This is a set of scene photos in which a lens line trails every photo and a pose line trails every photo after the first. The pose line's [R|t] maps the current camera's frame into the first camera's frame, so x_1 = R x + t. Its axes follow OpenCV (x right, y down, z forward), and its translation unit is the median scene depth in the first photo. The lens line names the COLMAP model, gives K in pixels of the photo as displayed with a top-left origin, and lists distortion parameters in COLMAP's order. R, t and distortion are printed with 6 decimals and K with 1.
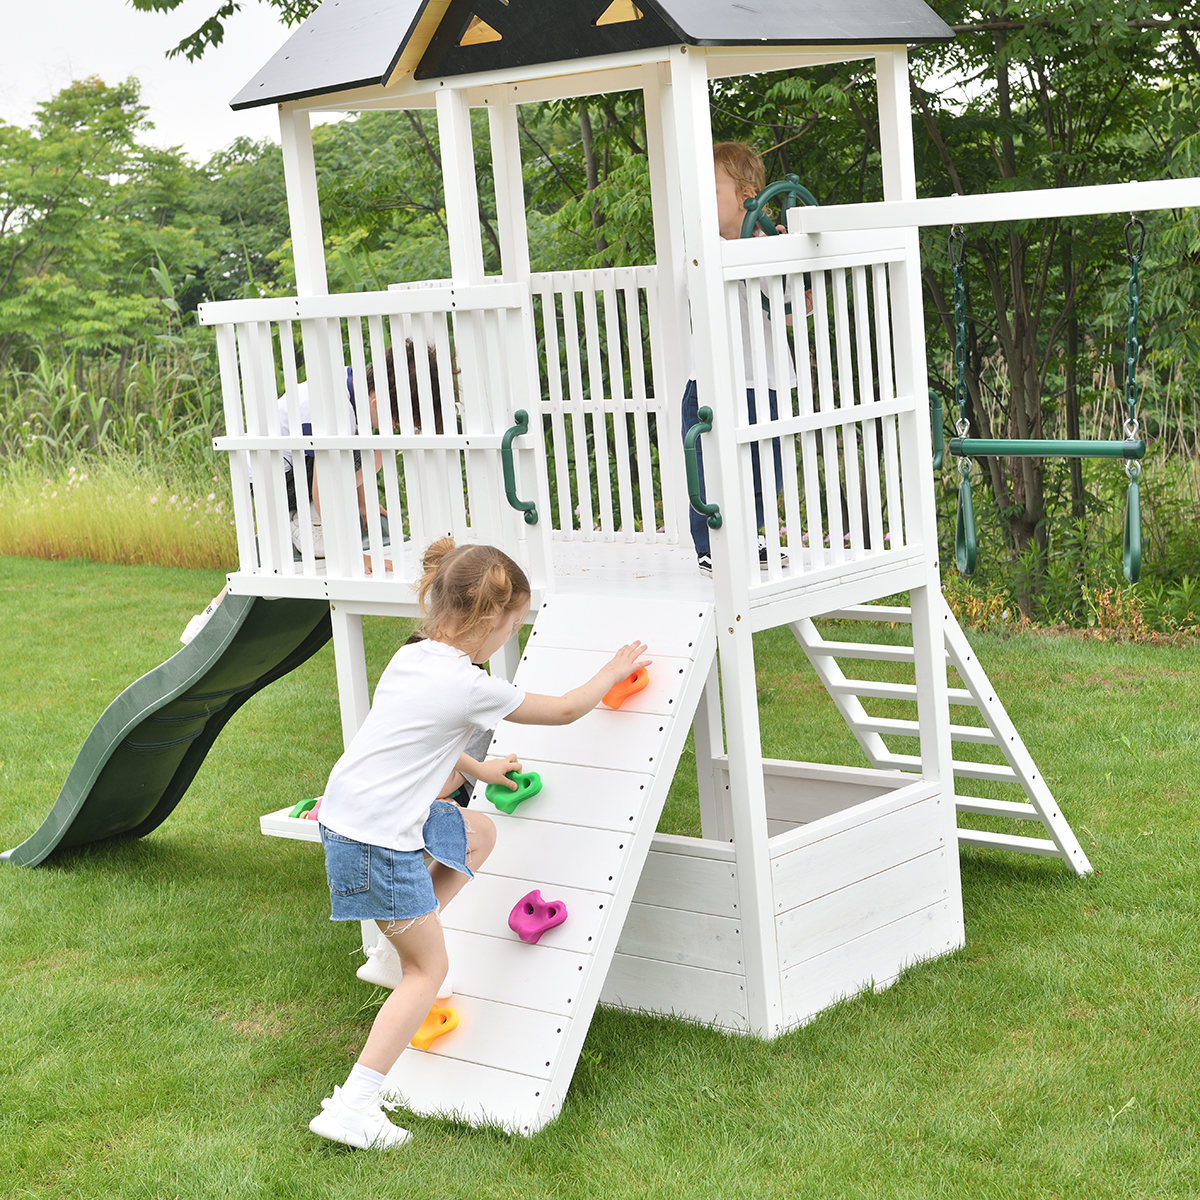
lens RADIAL K [[2499.8, 0, 637.2], [0, 2499.8, 601.1], [0, 0, 1]] dist [0.139939, -0.233525]
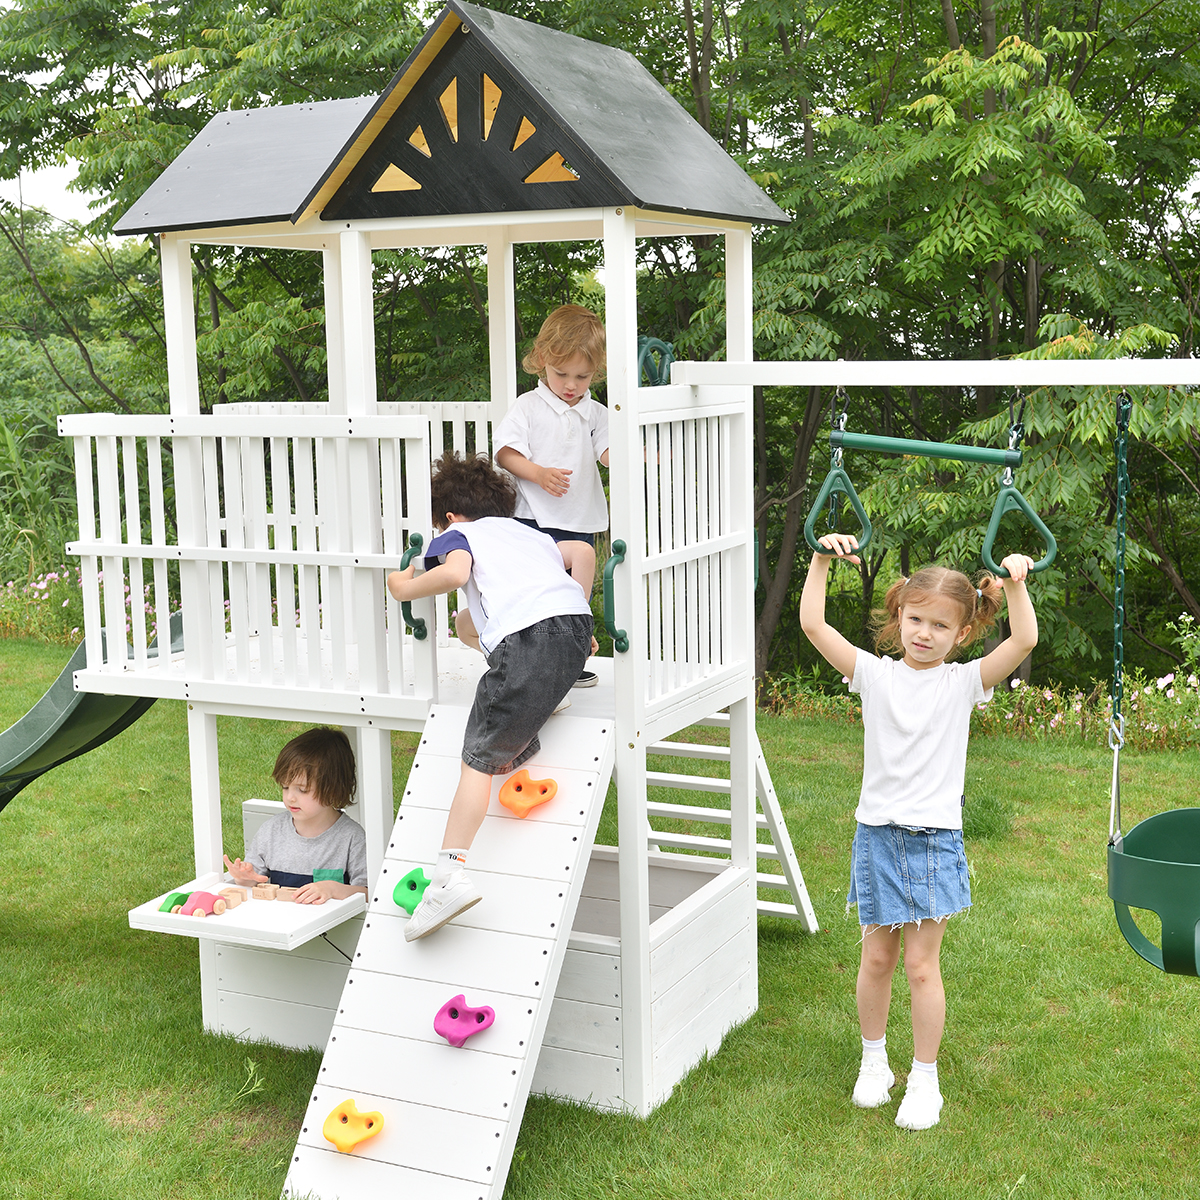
lens RADIAL K [[1809.9, 0, 596.3], [0, 1809.9, 612.6], [0, 0, 1]] dist [0.046807, -0.029715]
pose [[0.961642, 0.021204, 0.273488, -0.173989], [-0.018041, 0.999738, -0.014076, -0.031269], [-0.273714, 0.008602, 0.961773, 0.221622]]
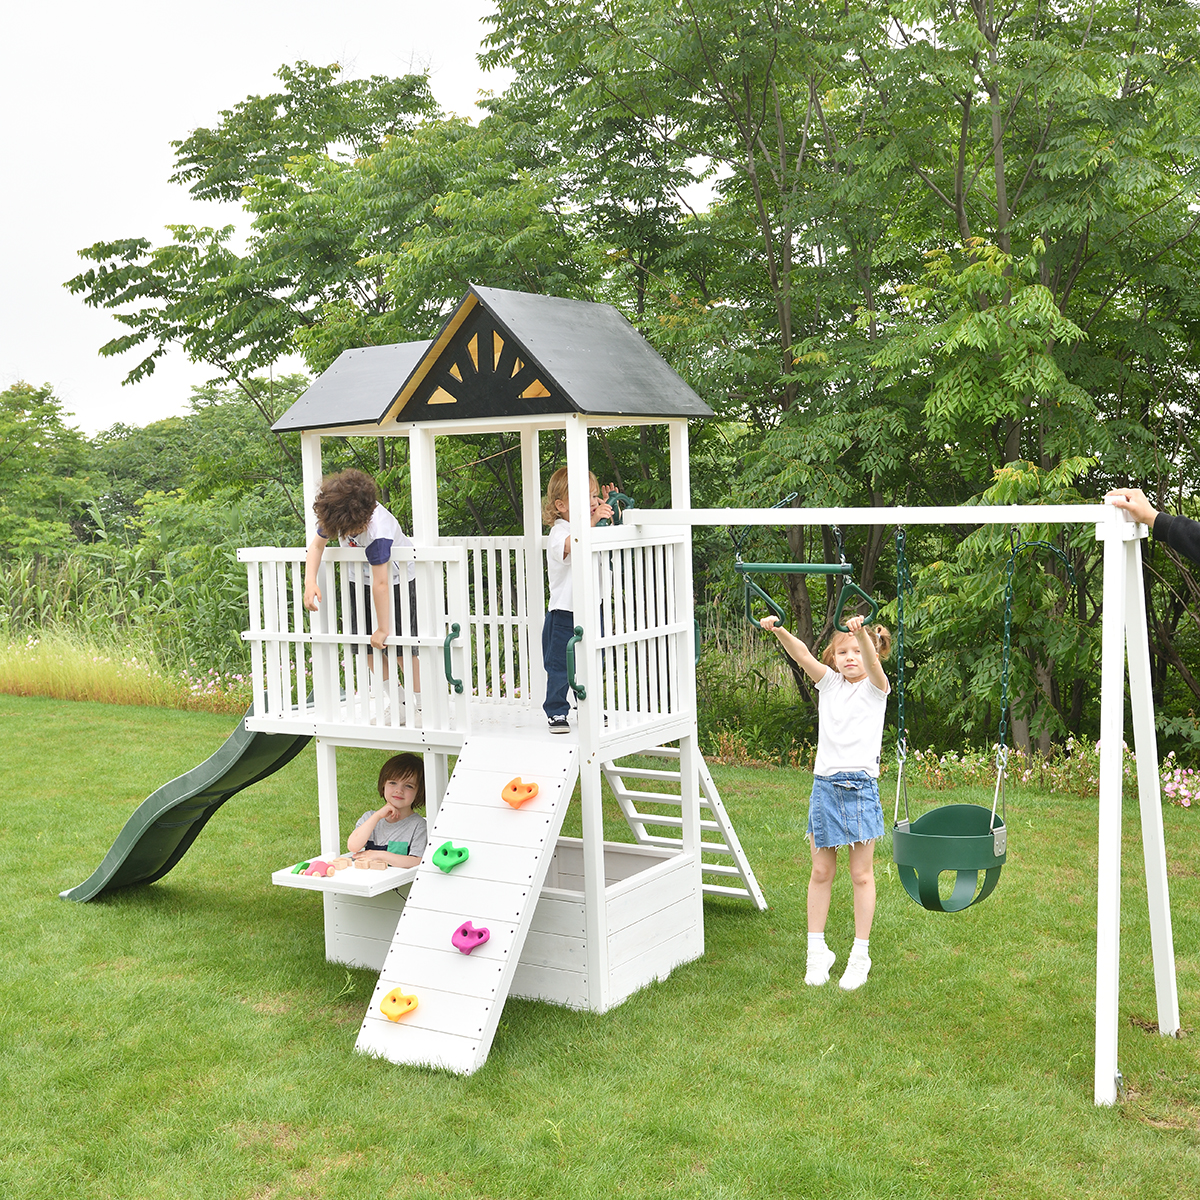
lens RADIAL K [[1580.3, 0, 634.4], [0, 1580.3, 600.3], [0, 0, 1]] dist [-0.009293, -0.017667]
pose [[0.983347, 0.035936, 0.178152, -0.110036], [-0.021352, 0.996311, -0.083112, -0.007670], [-0.180482, 0.077924, 0.980487, -0.031548]]
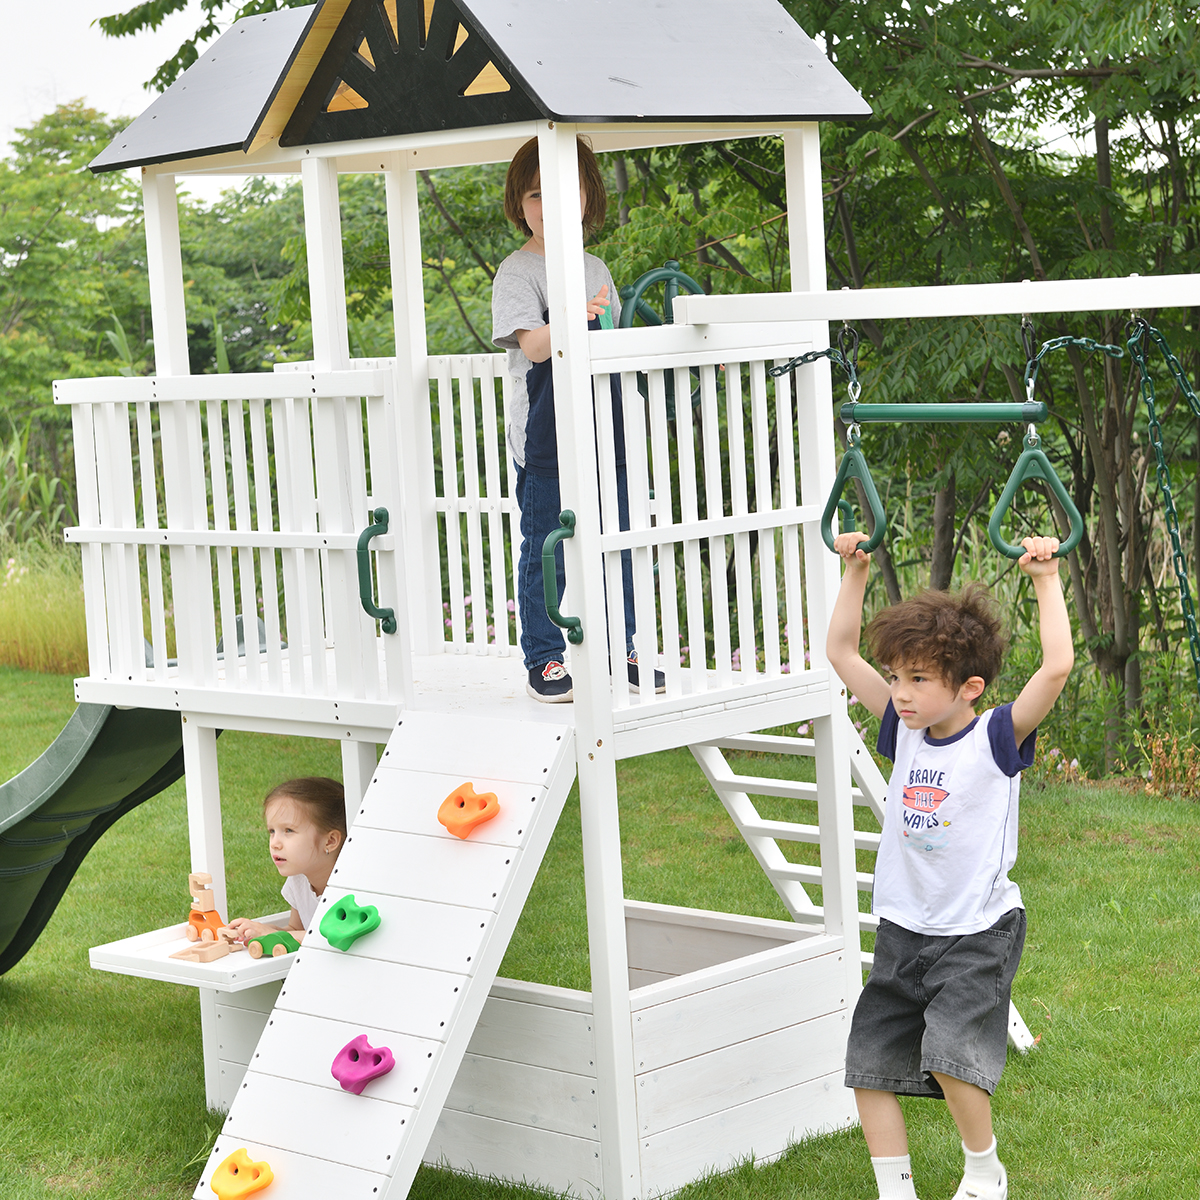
lens RADIAL K [[3061.9, 0, 600.0], [0, 3061.9, 600.0], [0, 0, 1]] dist [0.068052, 0.538527]
pose [[0.998359, 0.030173, -0.048678, 0.083776], [-0.032366, 0.998466, -0.044912, 0.004424], [0.047248, 0.046414, 0.997804, -0.100339]]
